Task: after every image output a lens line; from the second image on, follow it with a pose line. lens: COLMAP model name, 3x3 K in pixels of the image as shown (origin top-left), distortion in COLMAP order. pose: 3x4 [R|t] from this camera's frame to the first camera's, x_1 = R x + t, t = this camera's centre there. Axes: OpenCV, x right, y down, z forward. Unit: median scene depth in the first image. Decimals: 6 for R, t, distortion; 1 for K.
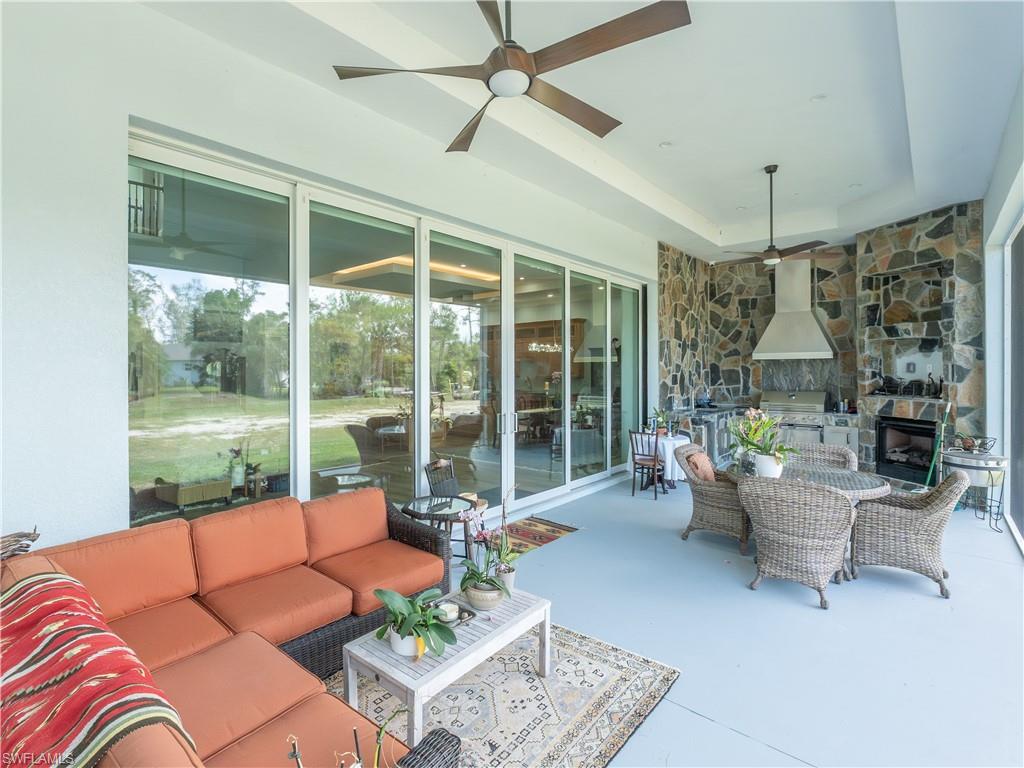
lens RADIAL K [[500.3, 0, 528.2], [0, 500.3, 363.9], [0, 0, 1]] dist [-0.001350, -0.000487]
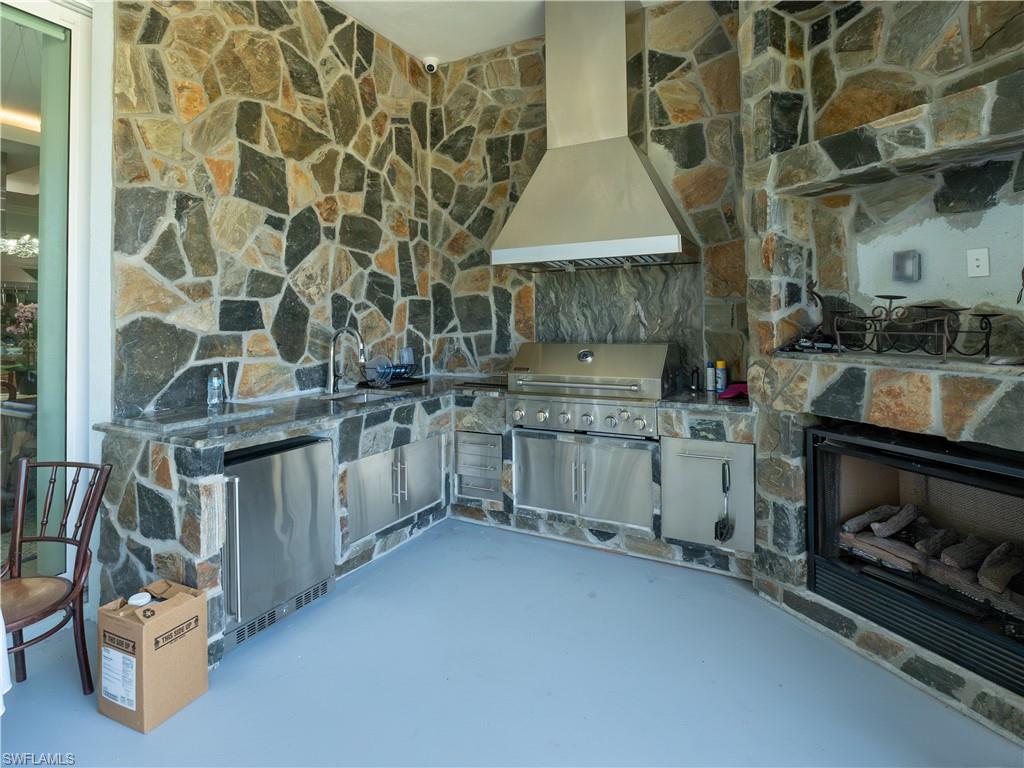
lens RADIAL K [[497.0, 0, 453.1], [0, 497.0, 309.4], [0, 0, 1]] dist [-0.002452, -0.000494]
pose [[0.998328, -0.011013, 0.056753, 0.416118], [0.011816, 0.999835, -0.013829, 0.033433], [-0.056591, 0.014477, 0.998292, 0.639316]]
